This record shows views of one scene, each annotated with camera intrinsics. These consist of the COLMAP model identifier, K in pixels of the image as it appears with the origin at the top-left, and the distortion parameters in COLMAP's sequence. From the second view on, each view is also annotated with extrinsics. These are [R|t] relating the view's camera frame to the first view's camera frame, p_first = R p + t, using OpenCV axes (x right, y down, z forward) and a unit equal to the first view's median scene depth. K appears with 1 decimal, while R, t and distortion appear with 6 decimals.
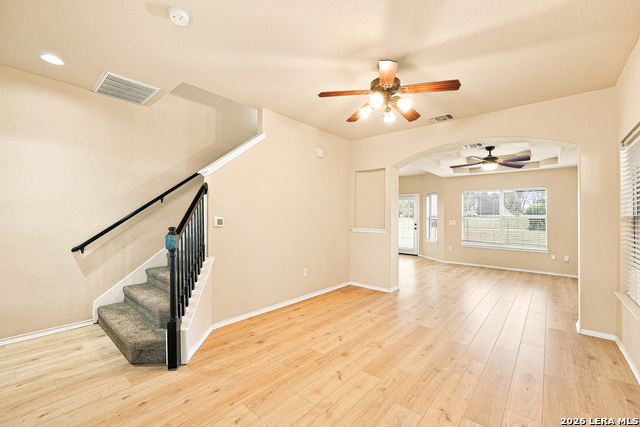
lens RADIAL K [[261.4, 0, 320.4], [0, 261.4, 217.9], [0, 0, 1]] dist [0.001685, 0.000369]
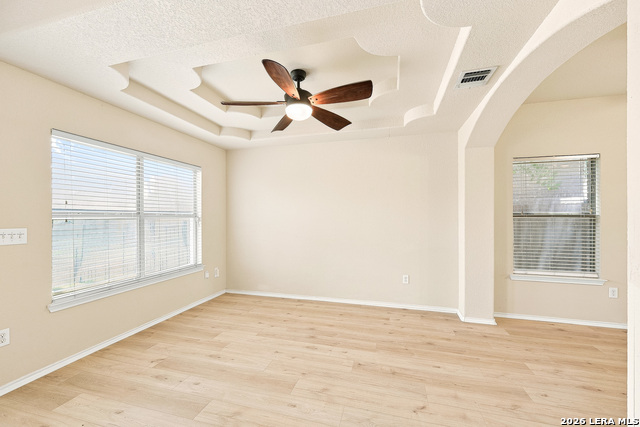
lens RADIAL K [[261.4, 0, 316.5], [0, 261.4, 215.4], [0, 0, 1]] dist [0.001685, 0.000369]
pose [[-0.416528, -0.001492, 0.909122, 0.437307], [-0.002431, 0.999997, 0.000527, -0.003932], [-0.909120, -0.001991, -0.416530, 2.840165]]
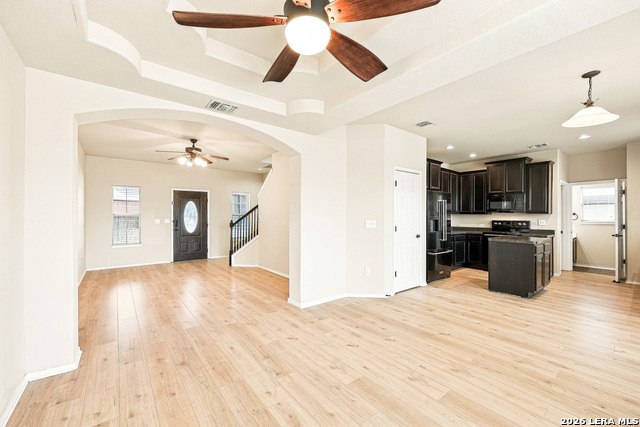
lens RADIAL K [[261.4, 0, 317.5], [0, 261.4, 215.3], [0, 0, 1]] dist [0.001685, 0.000369]
pose [[-0.194098, -0.011517, -0.980915, 2.253603], [-0.002134, 0.999934, -0.011318, 0.011929], [0.980980, -0.000104, -0.194110, 2.578097]]
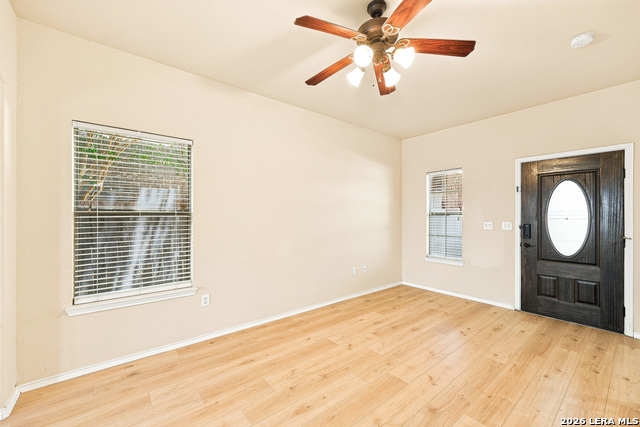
lens RADIAL K [[261.4, 0, 320.4], [0, 261.4, 214.0], [0, 0, 1]] dist [0.001685, 0.000369]
pose [[-0.985390, -0.010328, 0.170001, 0.307800], [-0.011099, 0.999932, -0.003583, -0.004519], [-0.169952, -0.005417, -0.985437, 1.948607]]
